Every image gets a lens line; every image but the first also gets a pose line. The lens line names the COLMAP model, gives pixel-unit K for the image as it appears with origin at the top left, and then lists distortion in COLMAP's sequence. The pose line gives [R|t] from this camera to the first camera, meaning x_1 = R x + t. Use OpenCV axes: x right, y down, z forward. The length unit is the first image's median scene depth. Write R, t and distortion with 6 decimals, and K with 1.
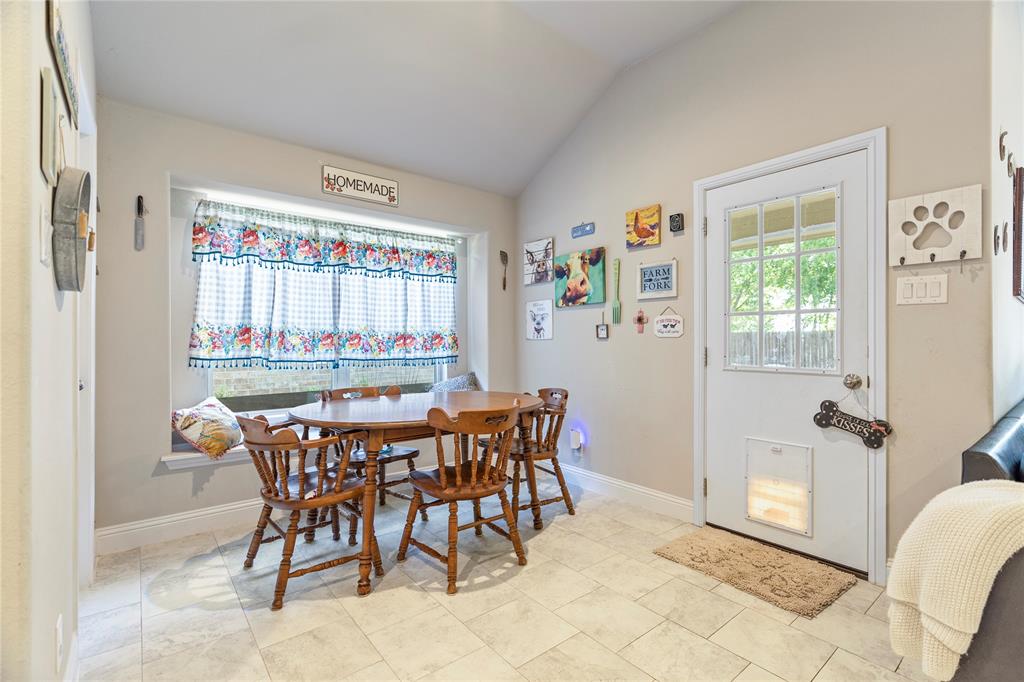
lens RADIAL K [[468.1, 0, 511.7], [0, 468.1, 339.5], [0, 0, 1]] dist [-0.009031, 0.001654]
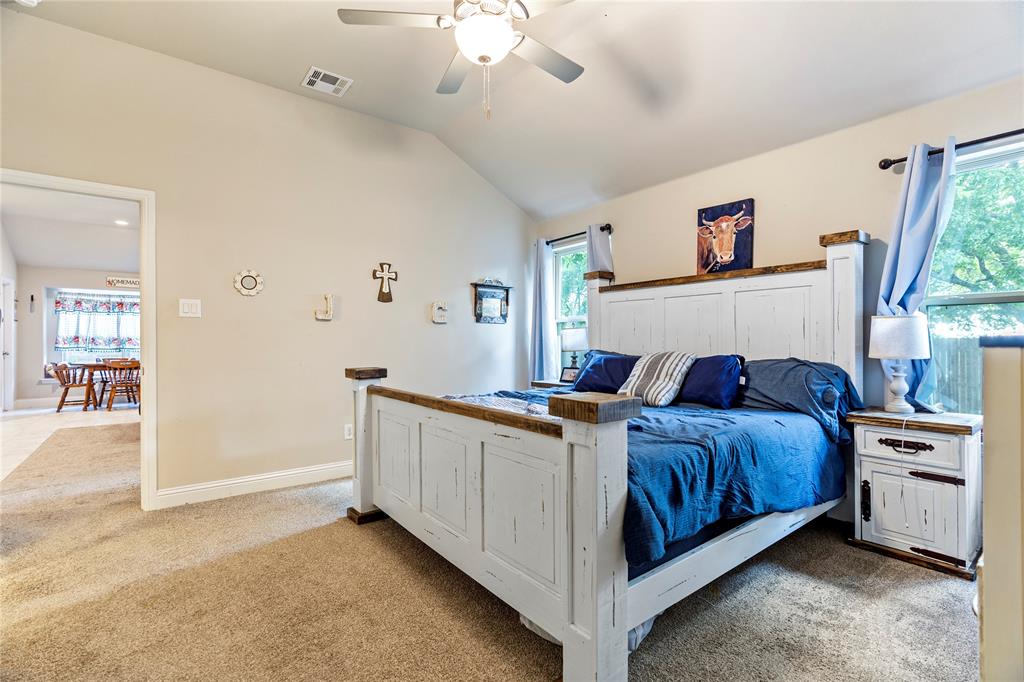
lens RADIAL K [[468.1, 0, 510.4], [0, 468.1, 340.2], [0, 0, 1]] dist [-0.009031, 0.001654]
pose [[0.999764, -0.002010, -0.021639, 2.046507], [0.002018, 0.999998, 0.000337, -0.000347], [0.021638, -0.000380, 0.999766, -1.691378]]
